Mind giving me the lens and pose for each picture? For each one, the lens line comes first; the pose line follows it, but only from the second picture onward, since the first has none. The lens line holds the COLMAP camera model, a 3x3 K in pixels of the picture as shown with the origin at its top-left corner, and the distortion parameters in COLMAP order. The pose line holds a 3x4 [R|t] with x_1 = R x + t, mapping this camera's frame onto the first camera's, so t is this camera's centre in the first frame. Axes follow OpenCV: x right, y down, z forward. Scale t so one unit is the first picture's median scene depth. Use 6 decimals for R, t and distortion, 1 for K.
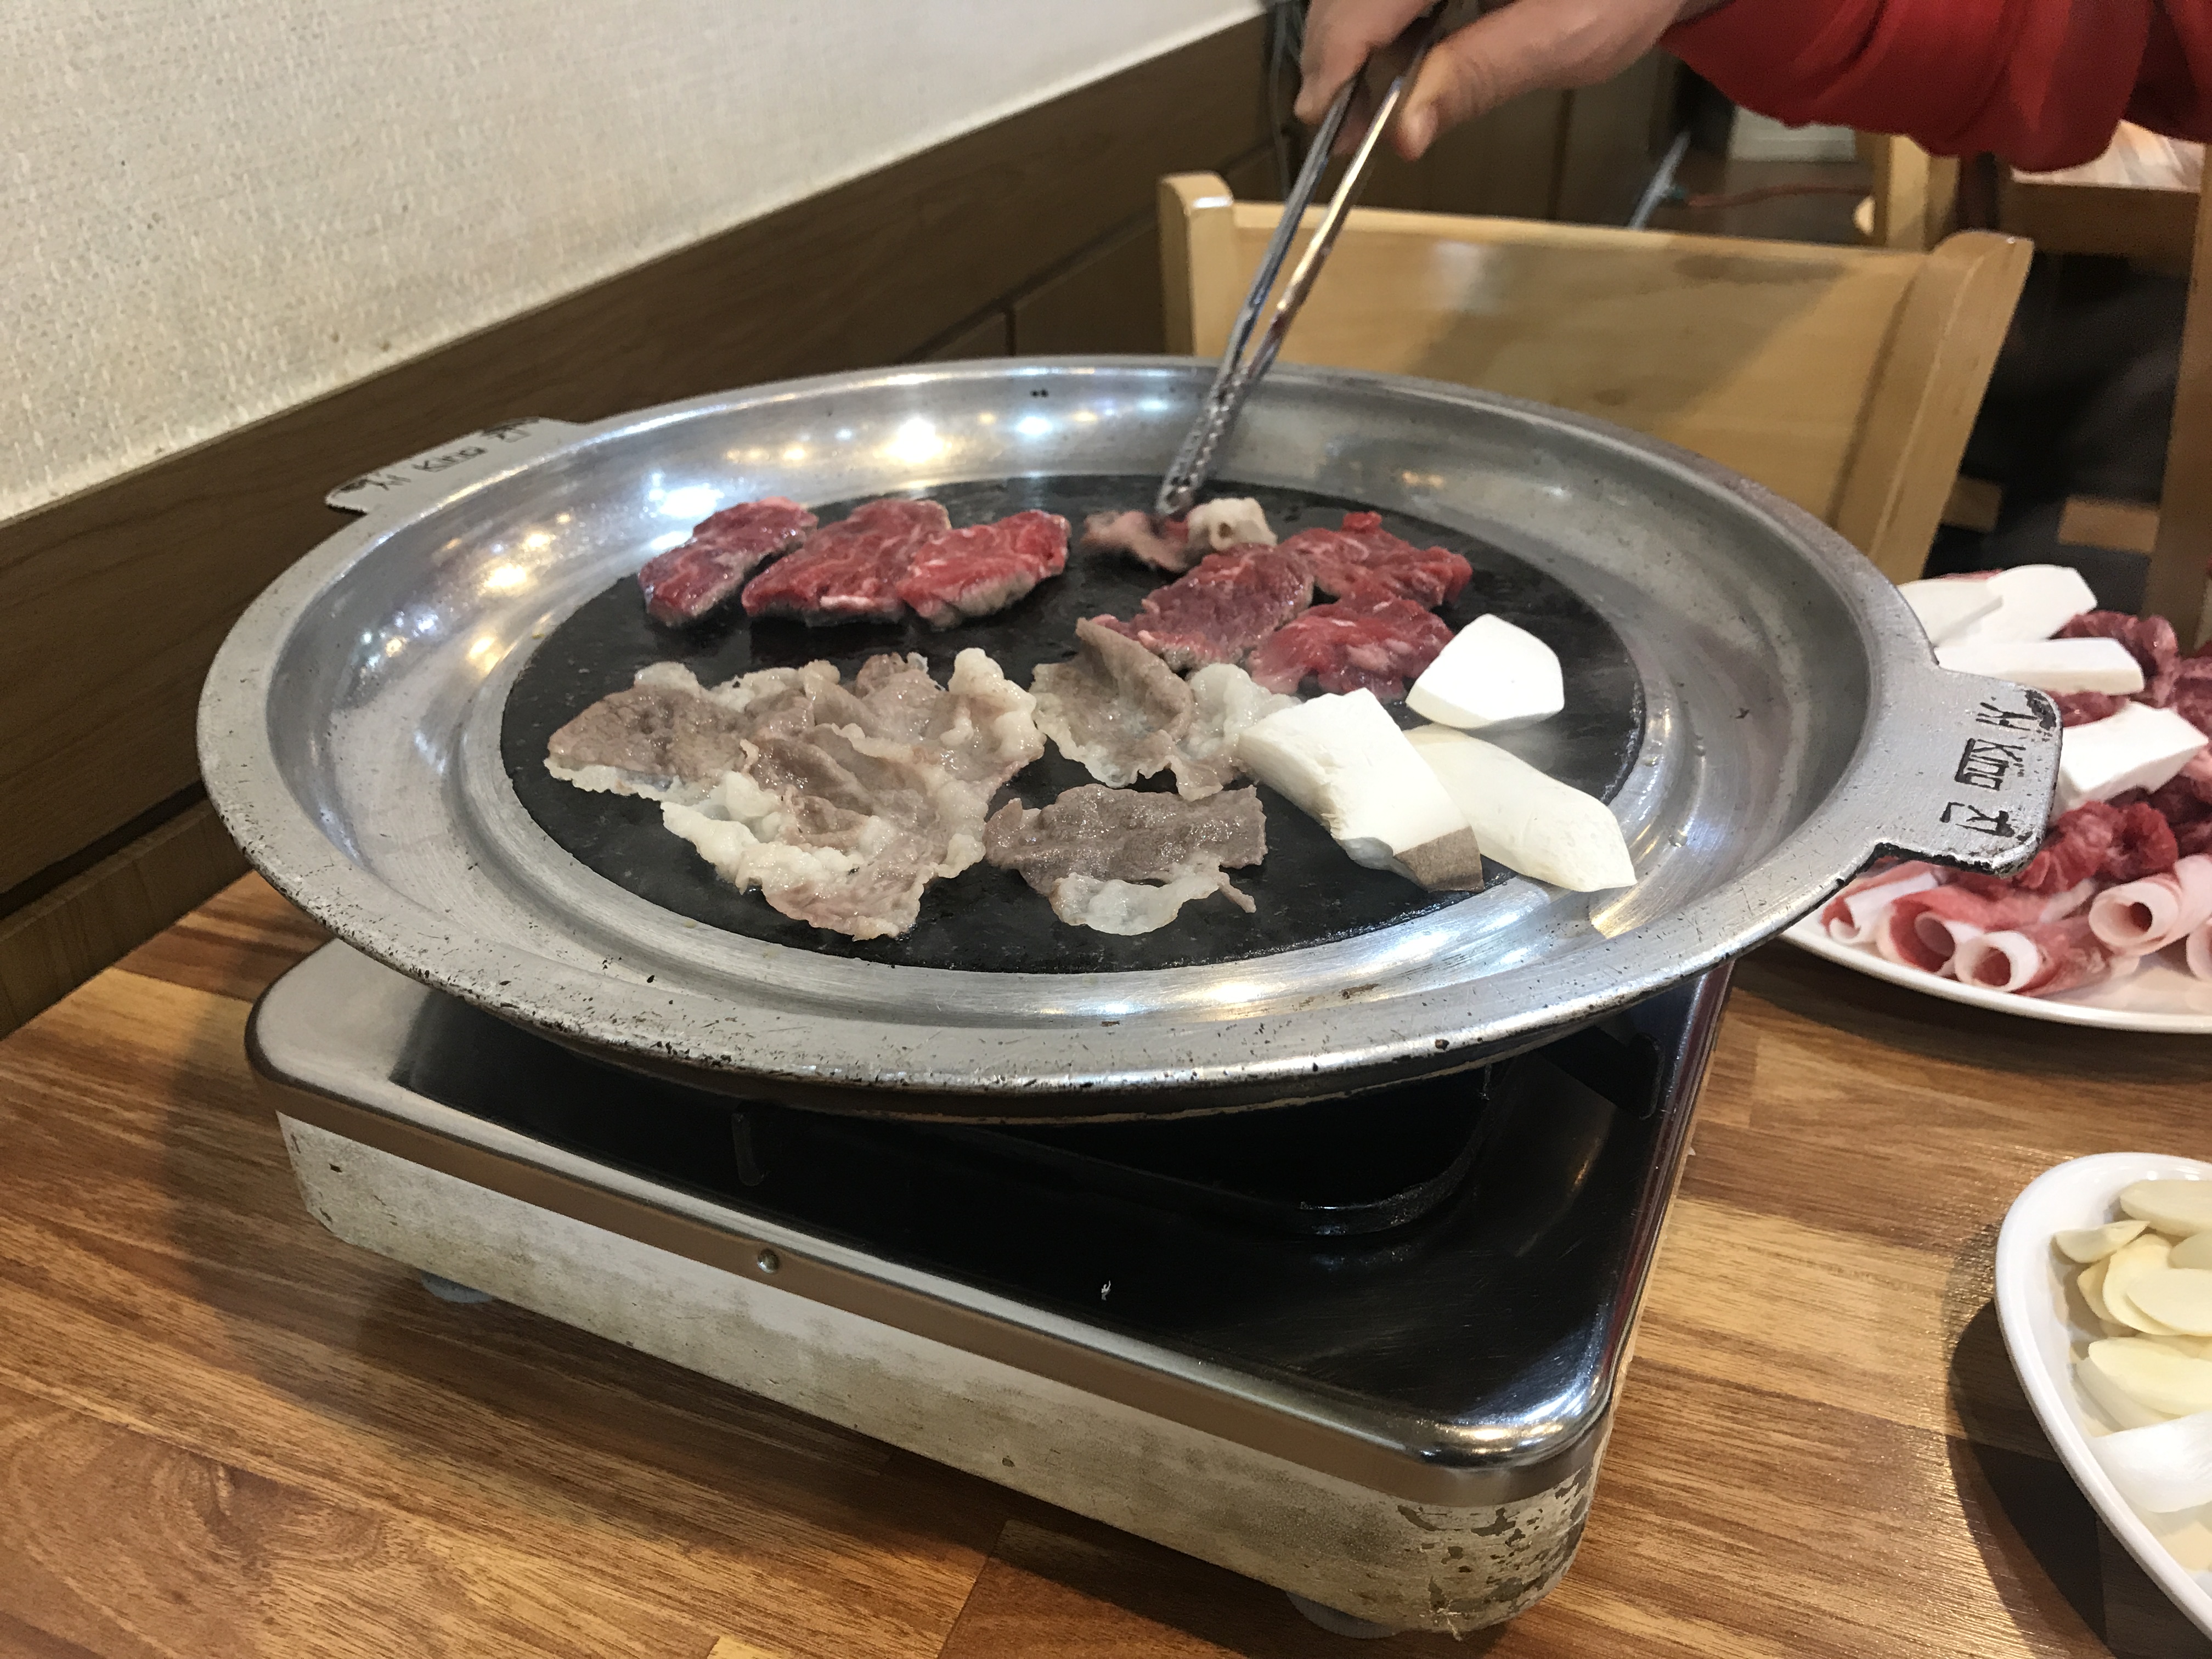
lens RADIAL K [[1819.2, 0, 1101.6], [0, 1819.2, 819.3], [0, 0, 1]] dist [-0.018480, 0.043782]
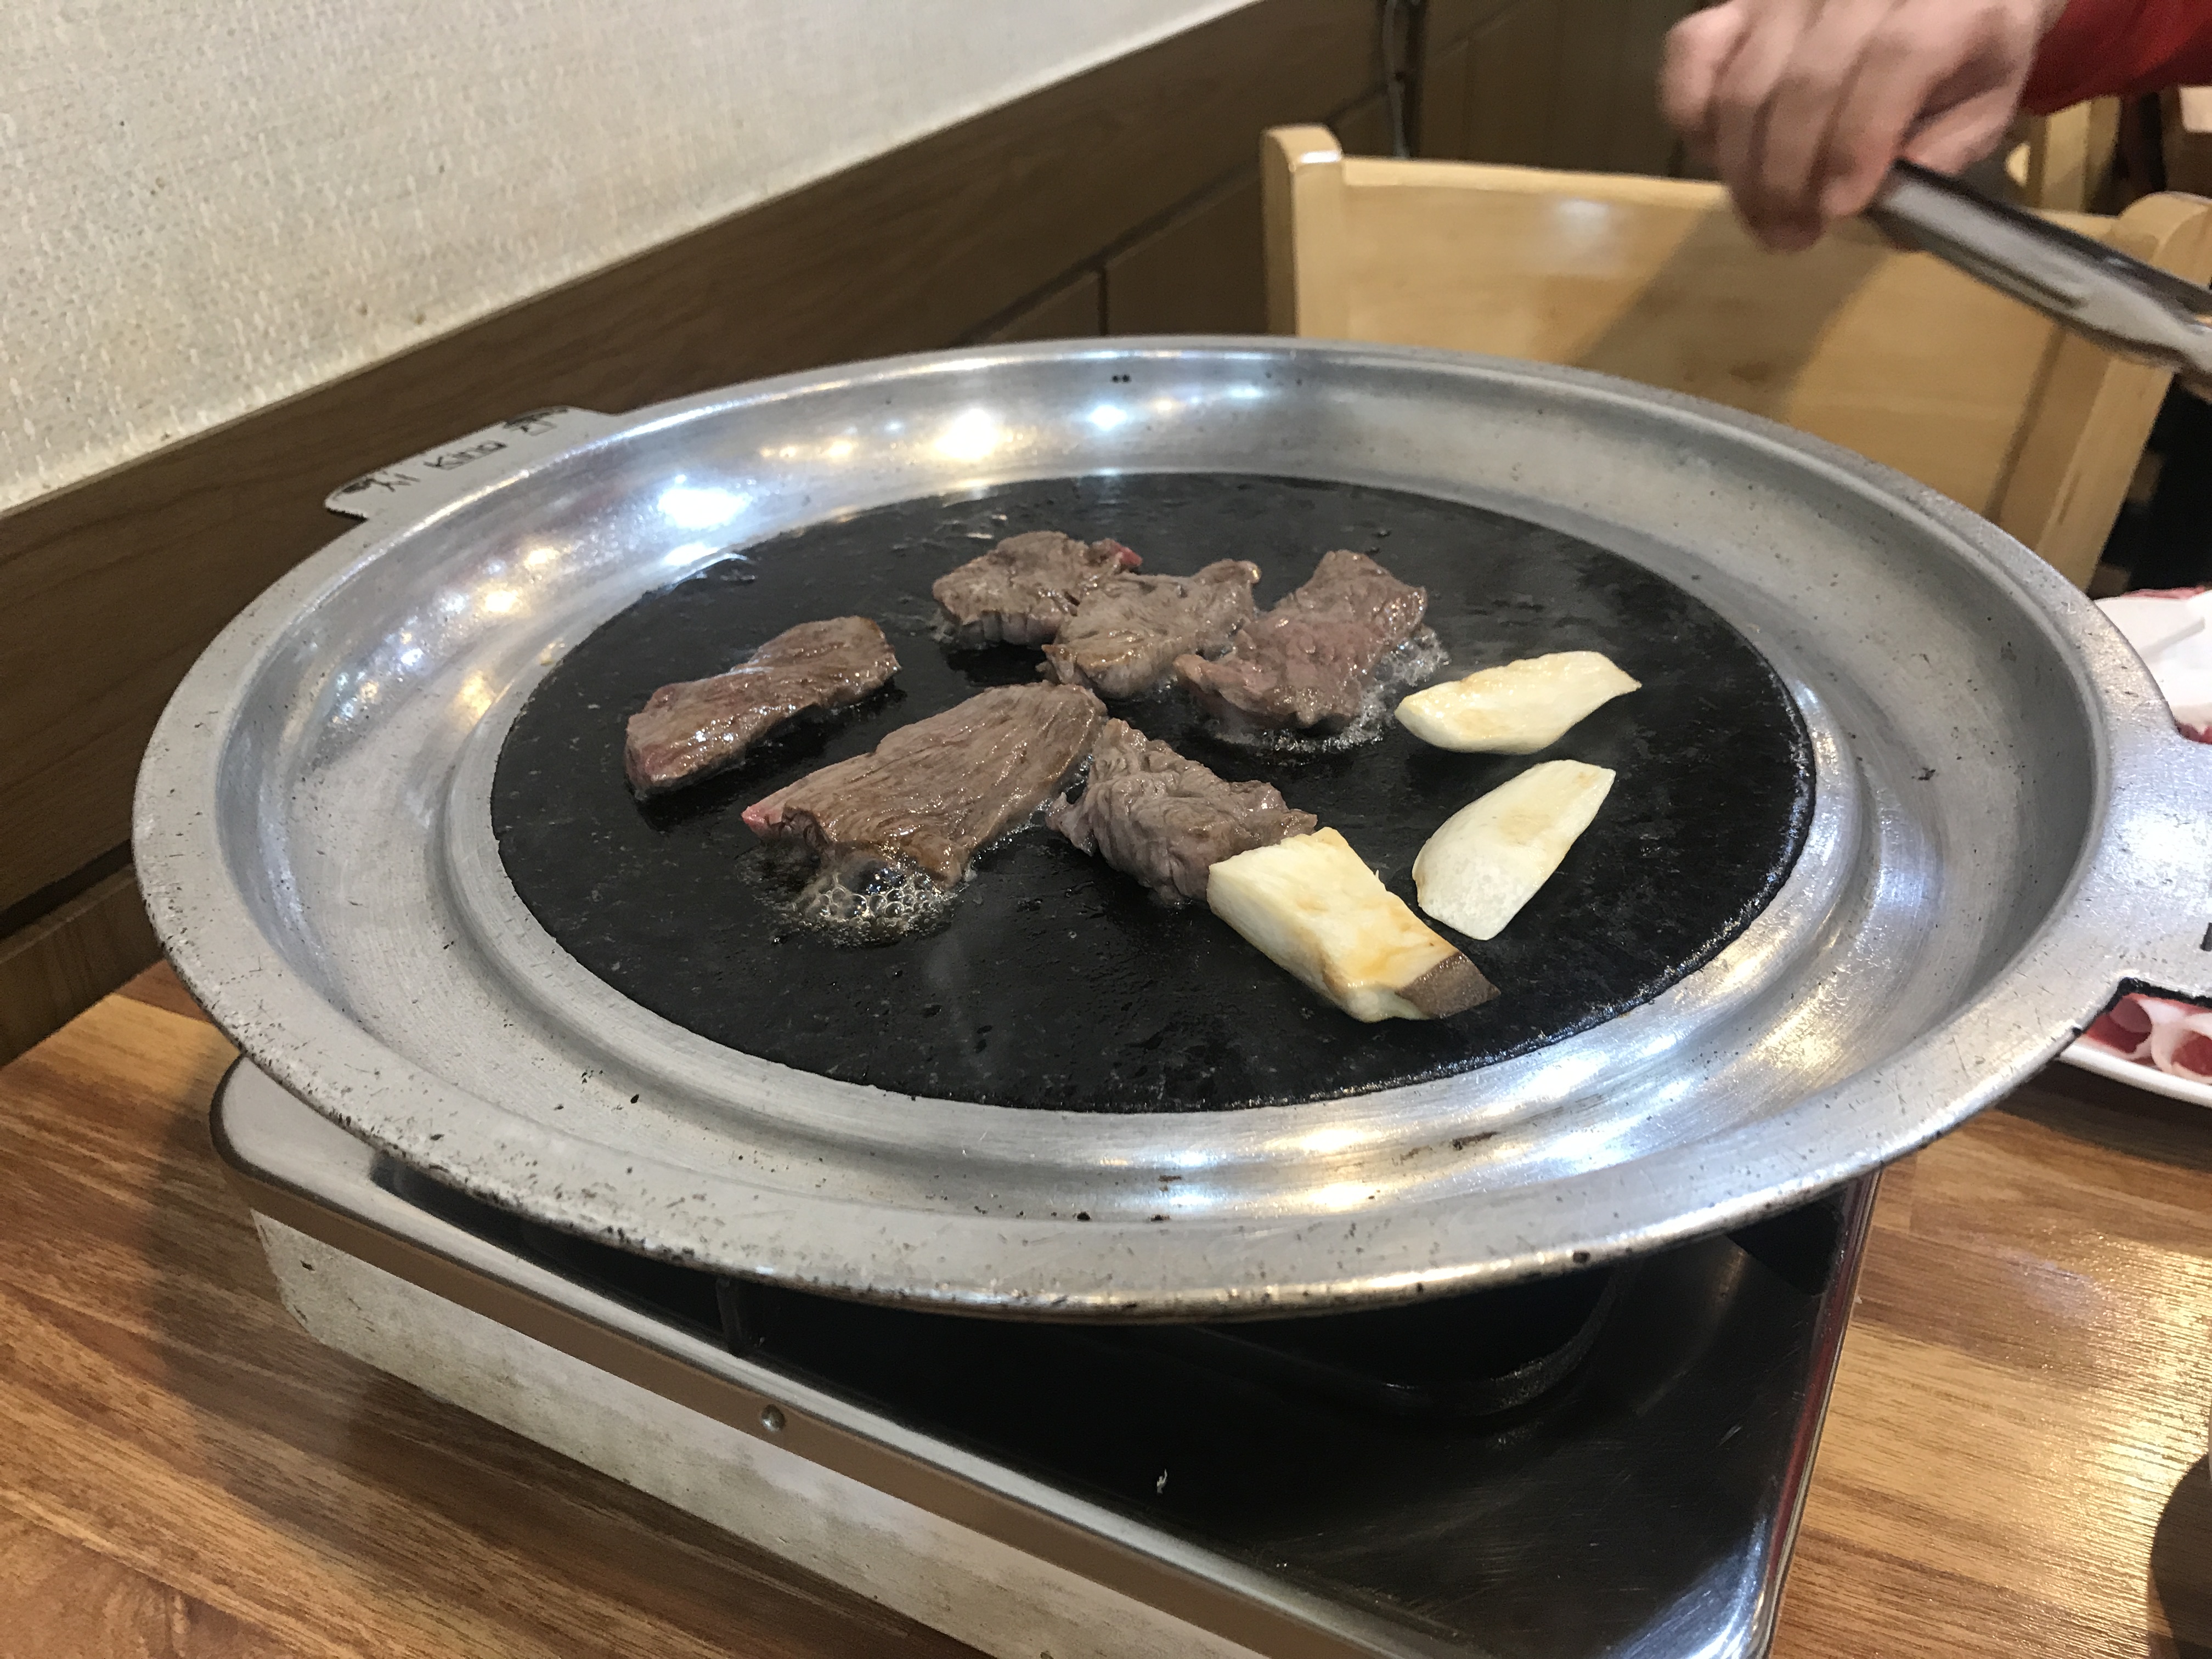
lens RADIAL K [[1819.2, 0, 1109.6], [0, 1819.2, 812.7], [0, 0, 1]] dist [-0.018480, 0.043782]
pose [[0.998639, 0.017603, -0.049103, 0.010281], [-0.016366, 0.999542, 0.025474, -0.052416], [0.049529, -0.024635, 0.998469, 0.117616]]
